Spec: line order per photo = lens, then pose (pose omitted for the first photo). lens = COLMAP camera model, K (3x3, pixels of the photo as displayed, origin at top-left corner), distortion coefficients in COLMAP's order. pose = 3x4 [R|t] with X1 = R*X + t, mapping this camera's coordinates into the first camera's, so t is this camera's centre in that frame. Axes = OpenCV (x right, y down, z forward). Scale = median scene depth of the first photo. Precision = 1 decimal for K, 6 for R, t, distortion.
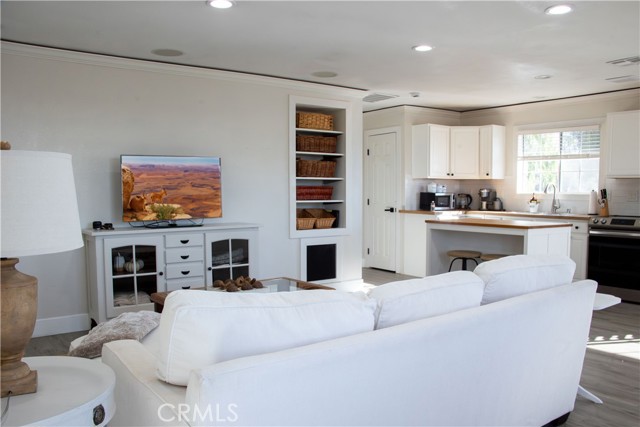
lens RADIAL K [[536.8, 0, 318.7], [0, 536.8, 233.0], [0, 0, 1]] dist [-0.152595, 0.137386]
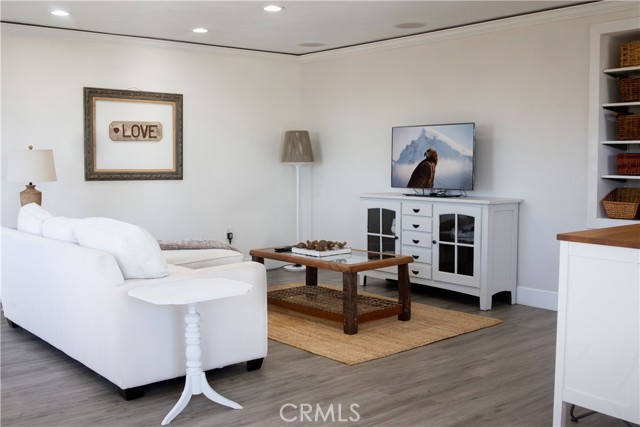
lens RADIAL K [[681.6, 0, 320.0], [0, 681.6, 213.5], [0, 0, 1]] dist [-0.043158, -0.002990]
pose [[0.060857, 0.083775, -0.994625, 0.654194], [-0.076842, 0.993908, 0.079013, -0.042313], [0.995184, 0.071620, 0.066924, 0.471587]]
